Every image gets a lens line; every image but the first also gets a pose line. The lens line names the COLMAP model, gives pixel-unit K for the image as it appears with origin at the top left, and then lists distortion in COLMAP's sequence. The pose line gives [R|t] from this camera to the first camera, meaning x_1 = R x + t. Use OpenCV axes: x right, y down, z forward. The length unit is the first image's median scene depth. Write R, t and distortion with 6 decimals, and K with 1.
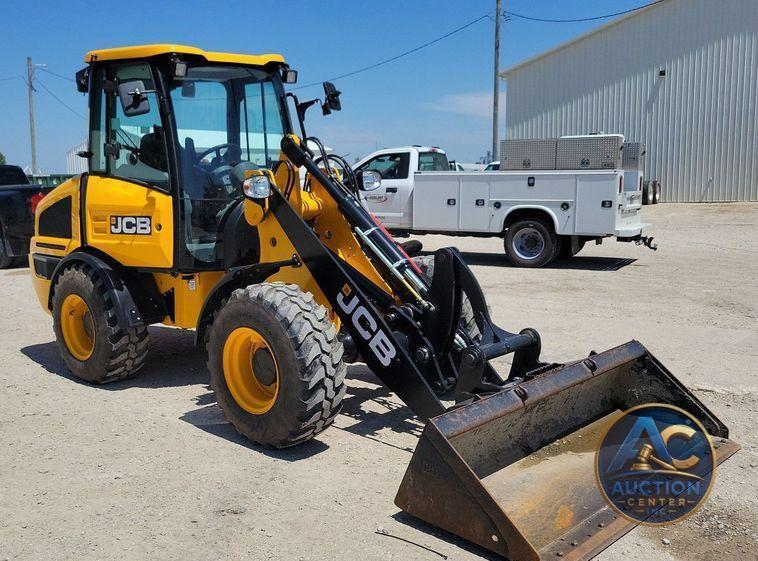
lens RADIAL K [[818.3, 0, 379.0], [0, 818.3, 280.5], [0, 0, 1]] dist [0.024254, 0.005870]
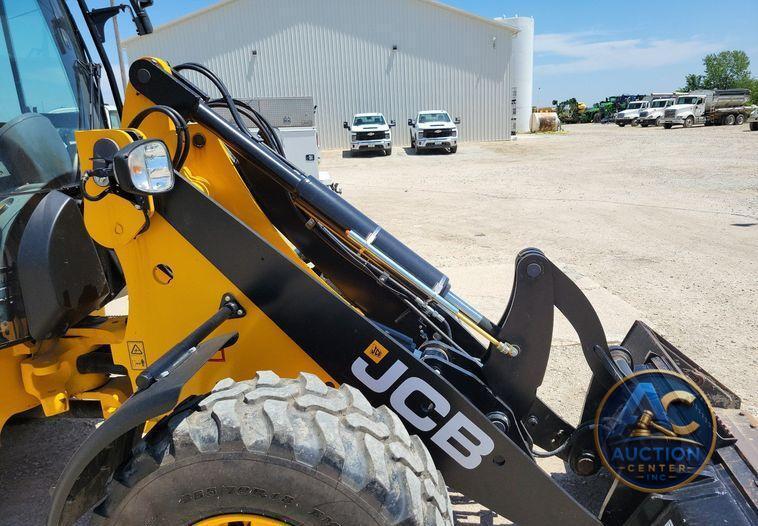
lens RADIAL K [[561.3, 0, 406.4], [0, 561.3, 273.5], [0, 0, 1]] dist [0.039361, -0.005974]
pose [[0.809854, -0.164512, 0.563092, -0.224837], [0.097173, 0.984233, 0.147796, -0.092954], [-0.578528, -0.064976, 0.813071, 0.690411]]
